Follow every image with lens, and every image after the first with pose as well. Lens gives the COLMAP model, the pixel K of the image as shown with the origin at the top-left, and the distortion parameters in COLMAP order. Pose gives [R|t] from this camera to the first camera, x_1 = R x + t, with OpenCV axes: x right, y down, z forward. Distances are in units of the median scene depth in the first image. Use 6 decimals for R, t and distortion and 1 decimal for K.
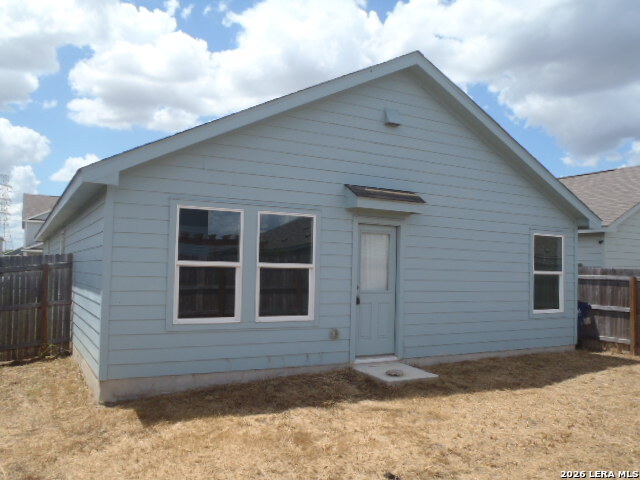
lens RADIAL K [[546.5, 0, 324.2], [0, 546.5, 240.8], [0, 0, 1]] dist [-0.041810, 0.034820]
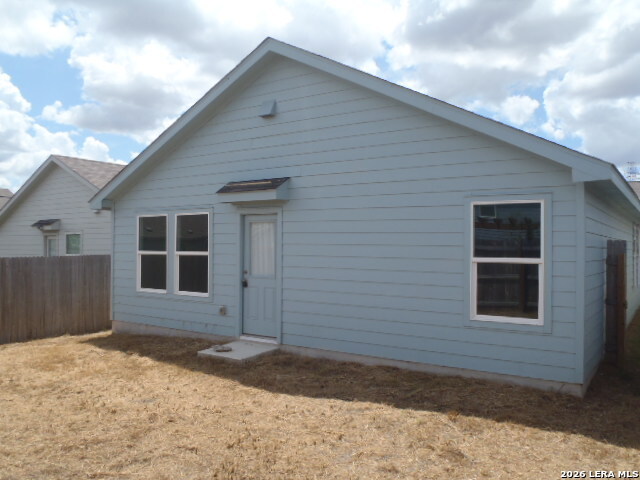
lens RADIAL K [[546.5, 0, 308.6], [0, 546.5, 258.4], [0, 0, 1]] dist [-0.041810, 0.034820]
pose [[0.425542, -0.013306, -0.904841, 1.116623], [0.032915, 0.999458, 0.000783, 0.059956], [0.904340, -0.030116, 0.425749, 0.636455]]
